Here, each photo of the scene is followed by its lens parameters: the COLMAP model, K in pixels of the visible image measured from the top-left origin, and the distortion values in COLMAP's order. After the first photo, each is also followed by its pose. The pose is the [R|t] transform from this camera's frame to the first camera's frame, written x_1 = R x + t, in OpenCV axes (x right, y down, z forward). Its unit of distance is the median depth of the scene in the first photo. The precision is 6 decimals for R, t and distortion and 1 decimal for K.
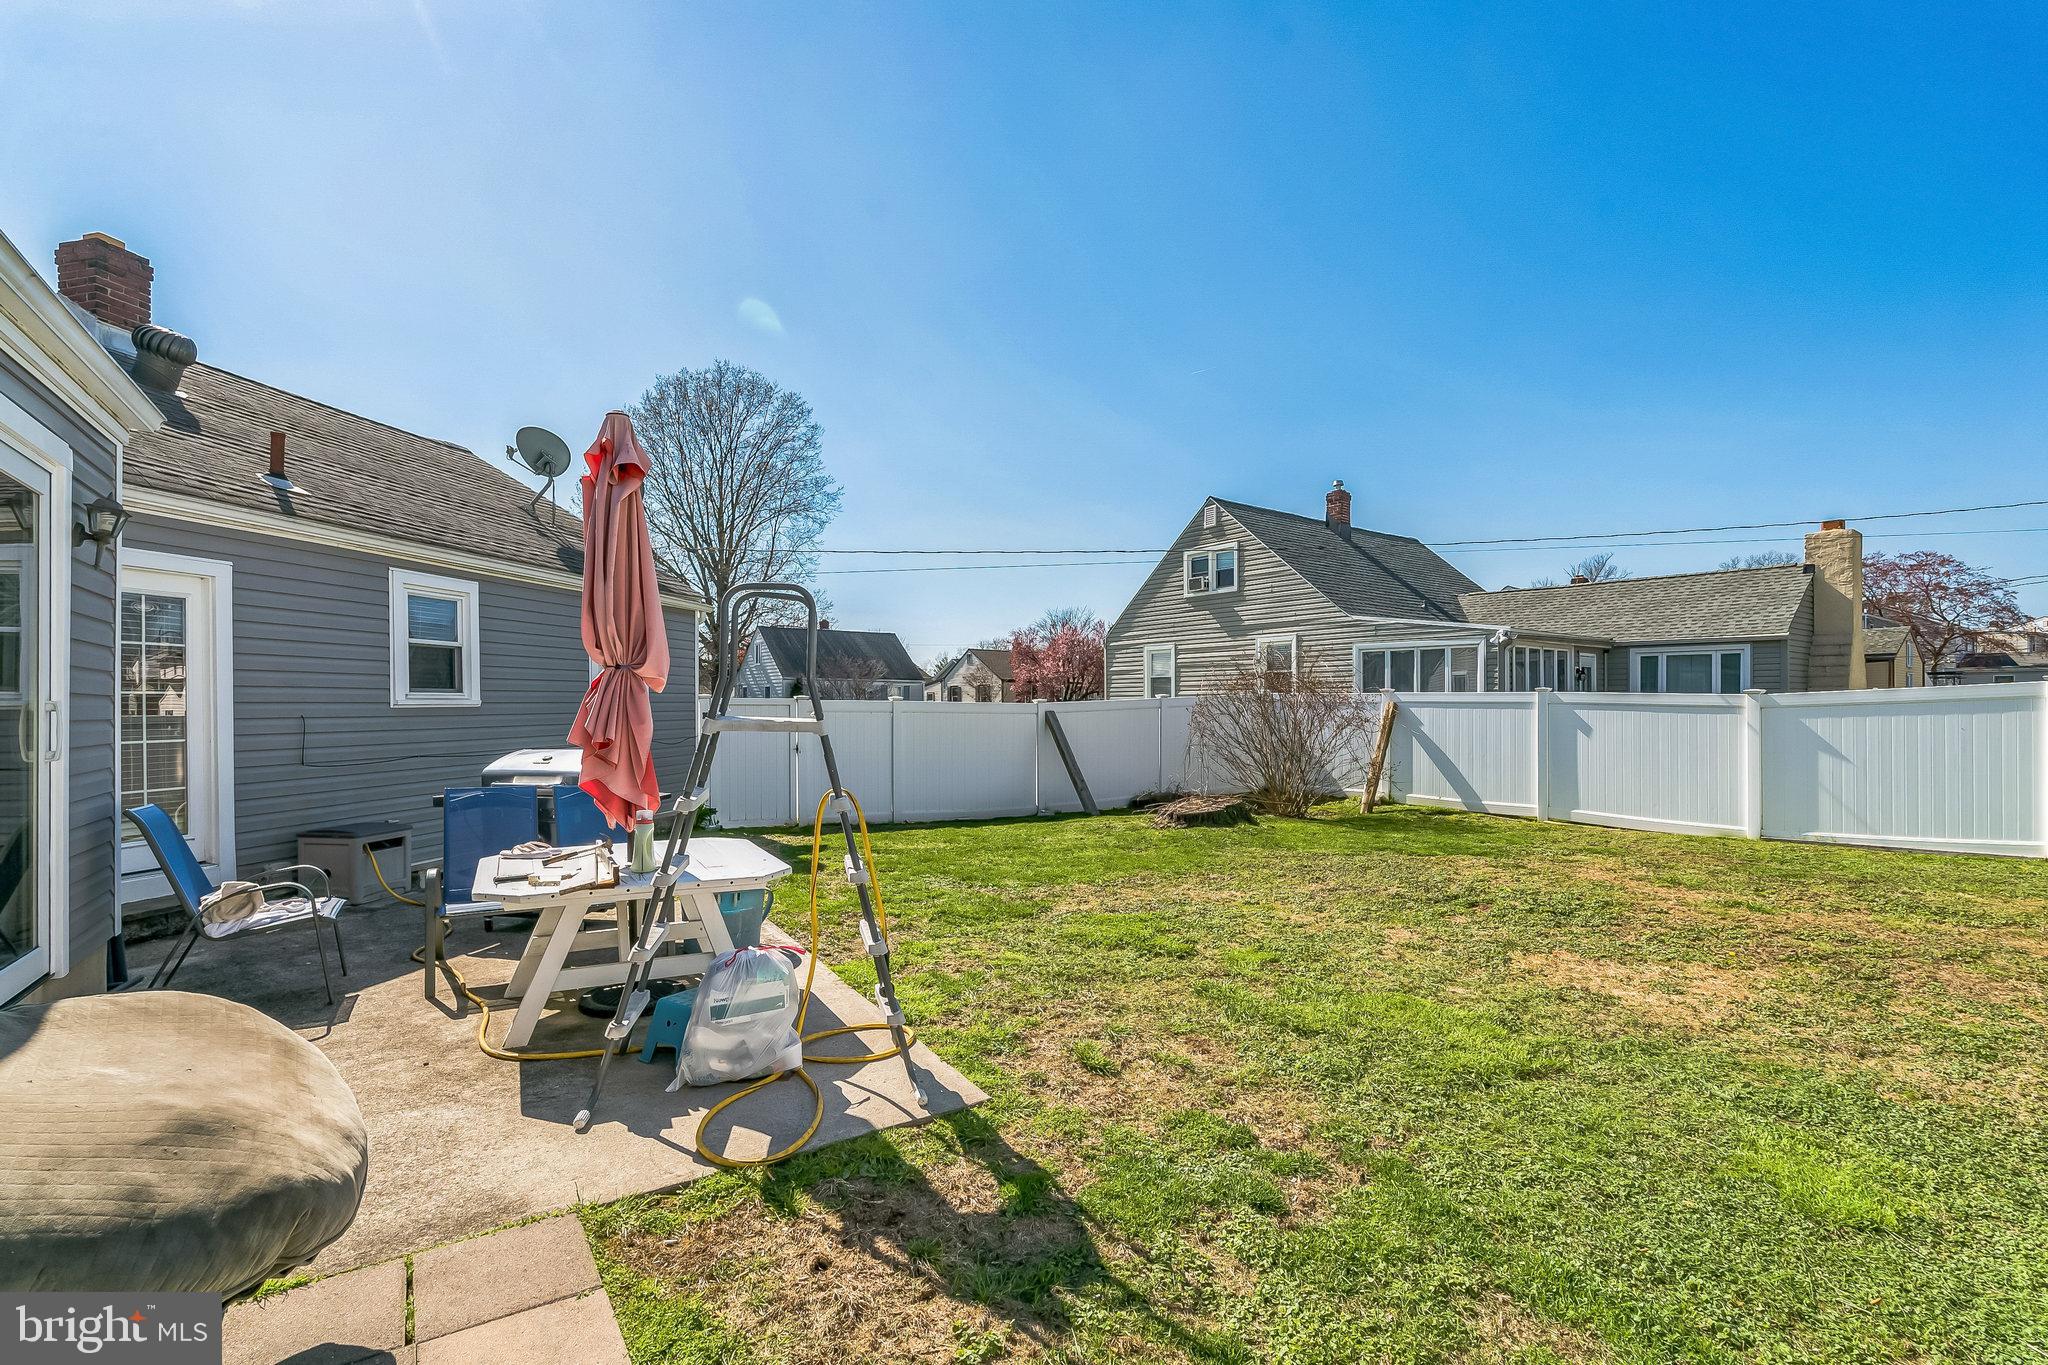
lens RADIAL K [[910.9, 0, 1012.9], [0, 910.9, 707.4], [0, 0, 1]] dist [-0.000359, -0.000881]
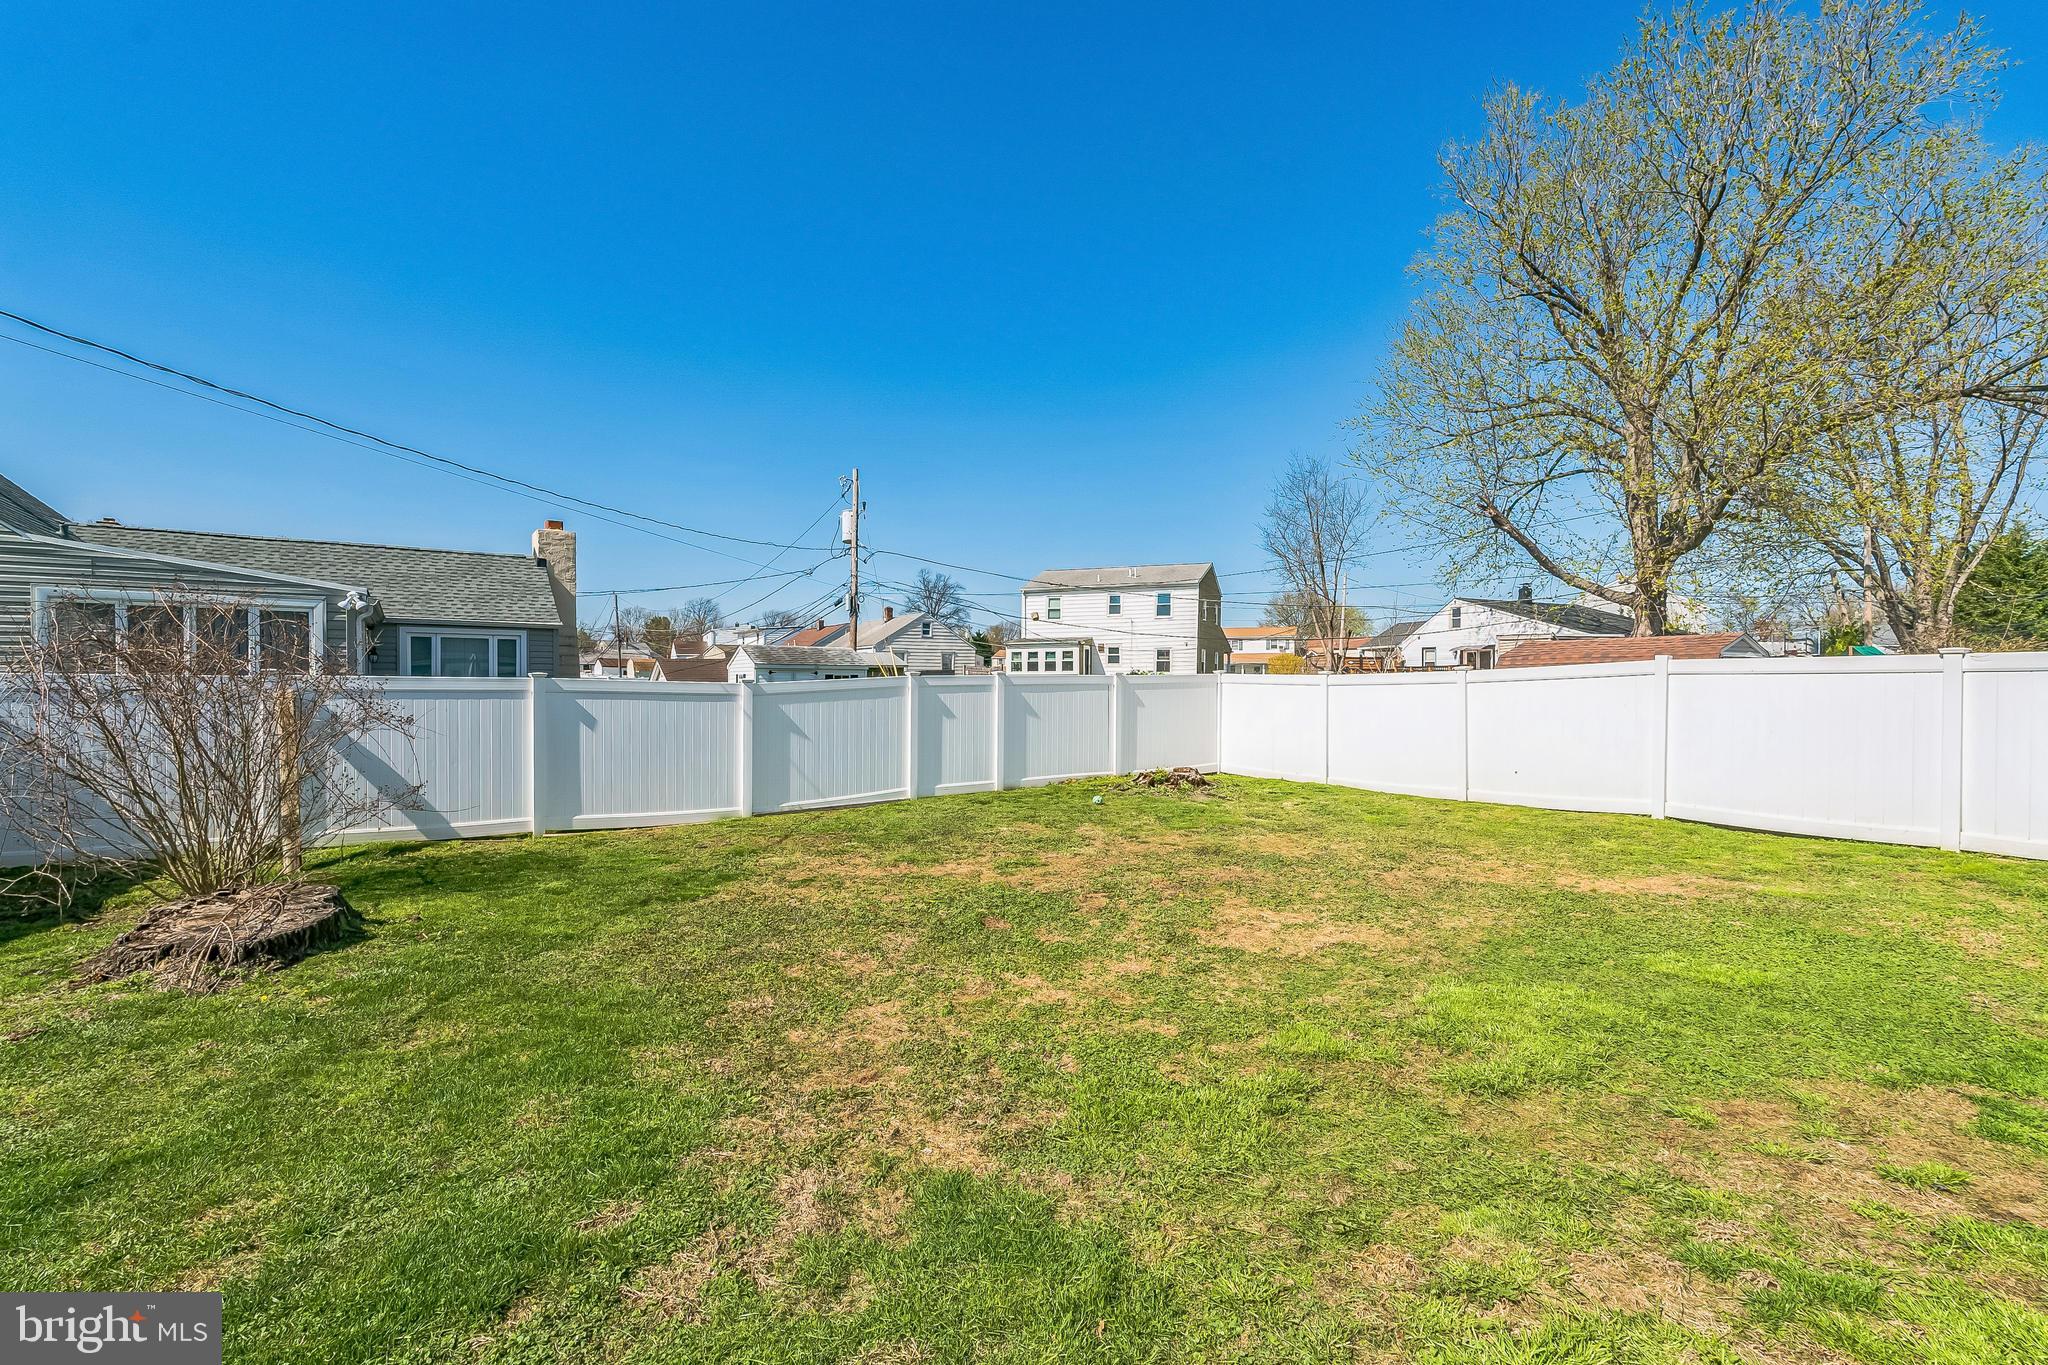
lens RADIAL K [[910.9, 0, 1026.6], [0, 910.9, 695.3], [0, 0, 1]] dist [-0.000359, -0.000881]
pose [[0.062585, -0.009033, 0.997999, -0.191886], [0.003260, 0.999956, 0.008846, -0.006588], [-0.998034, 0.002700, 0.062612, 0.476277]]
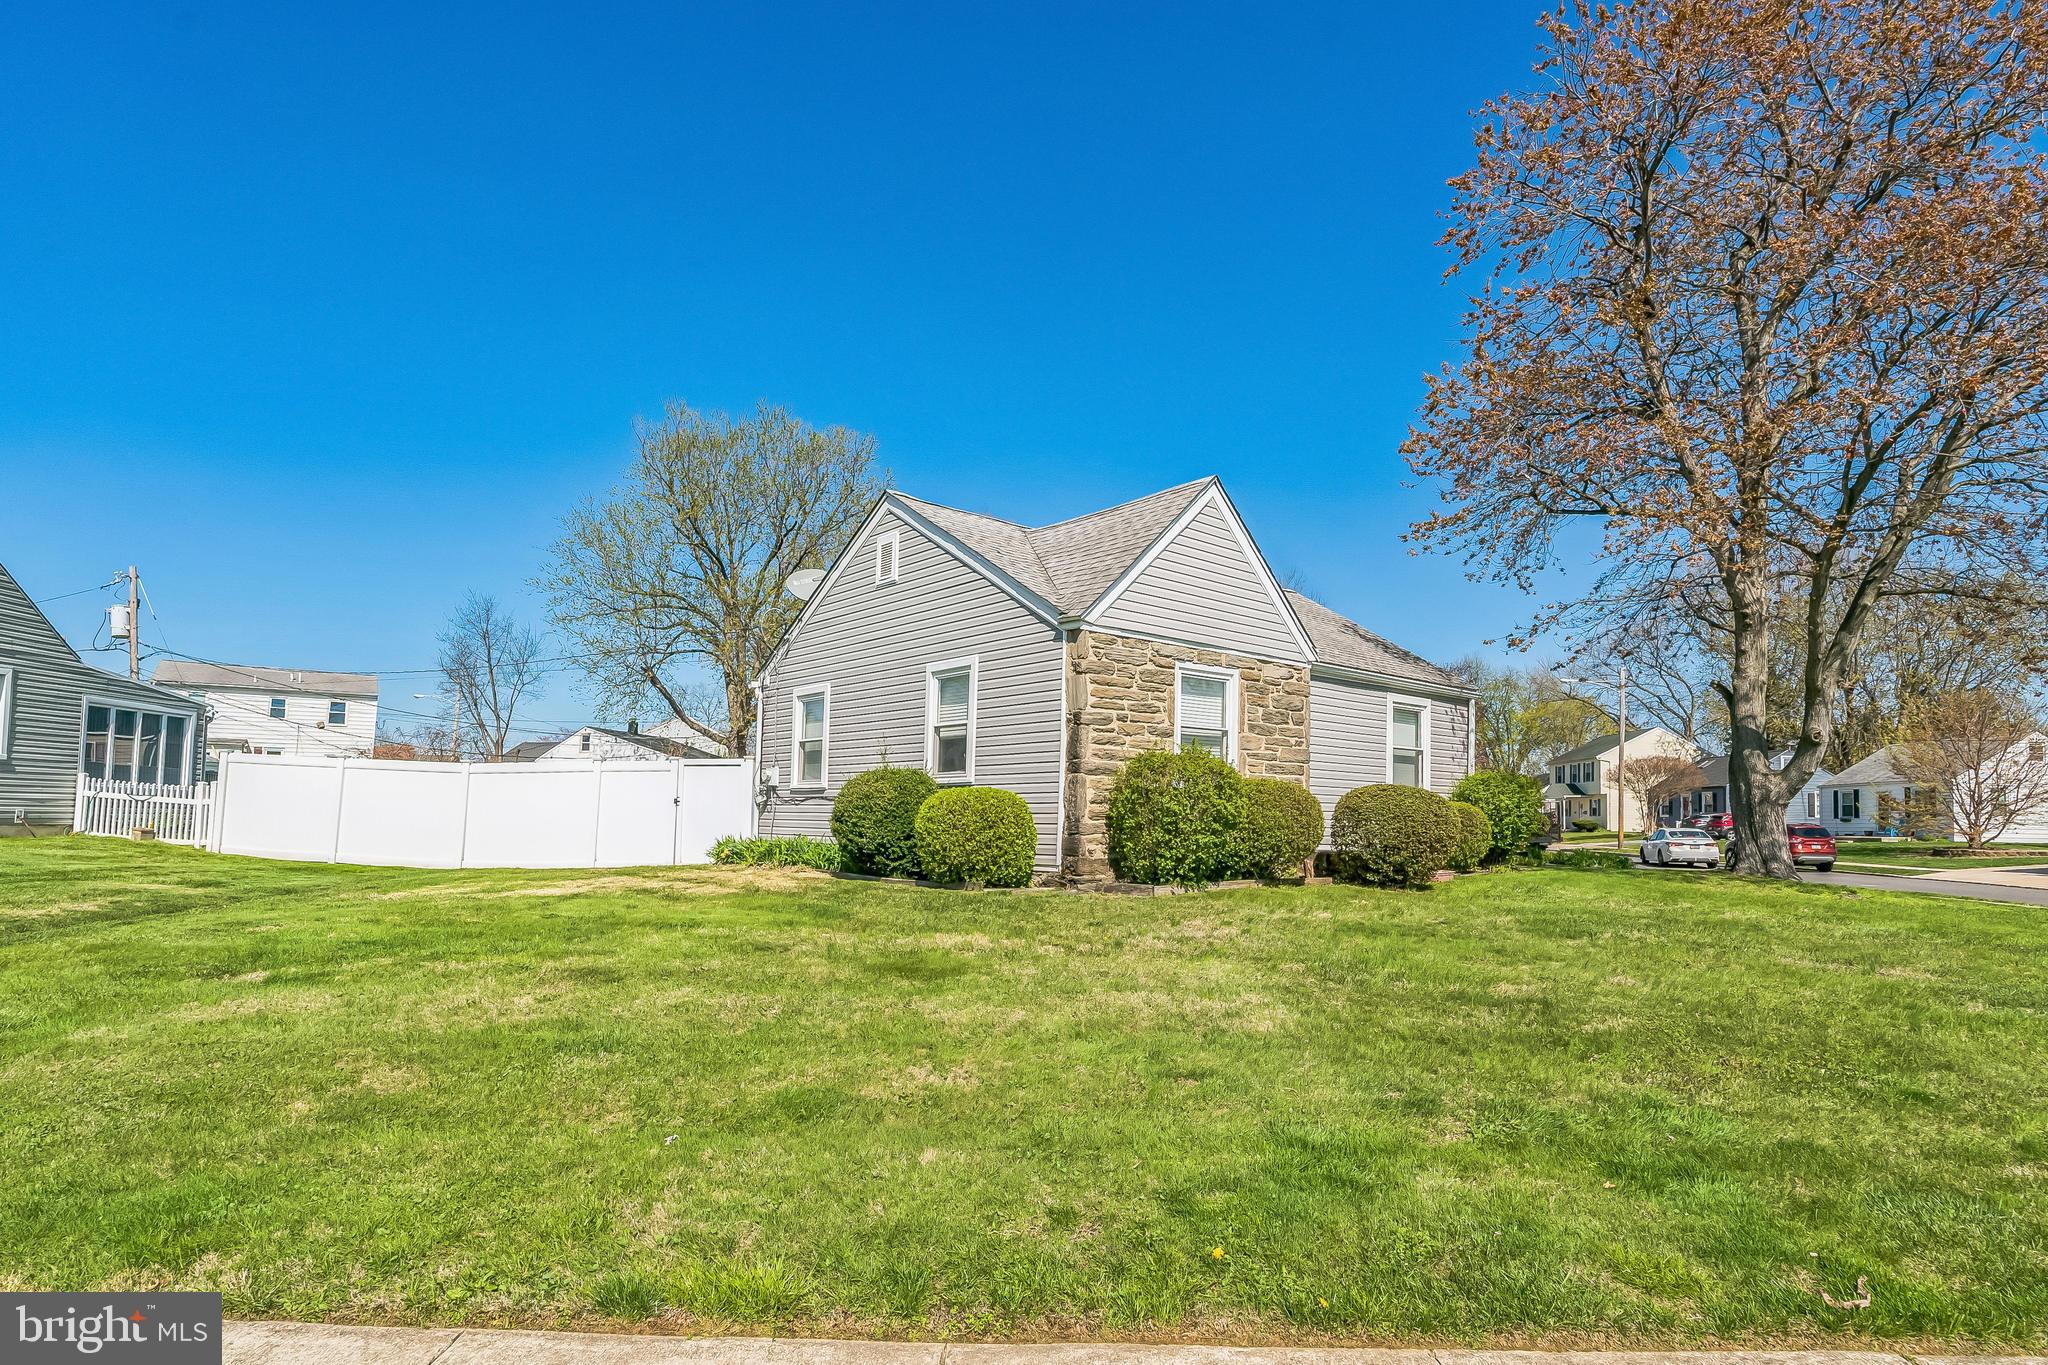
lens RADIAL K [[1028.2, 0, 1005.4], [0, 1028.2, 682.5], [0, 0, 1]] dist [-0.004028, -0.001047]
pose [[-0.772696, 0.074926, 0.630339, -1.220866], [-0.005929, 0.992114, -0.125196, 0.048812], [-0.634748, -0.100475, -0.766159, 1.560277]]
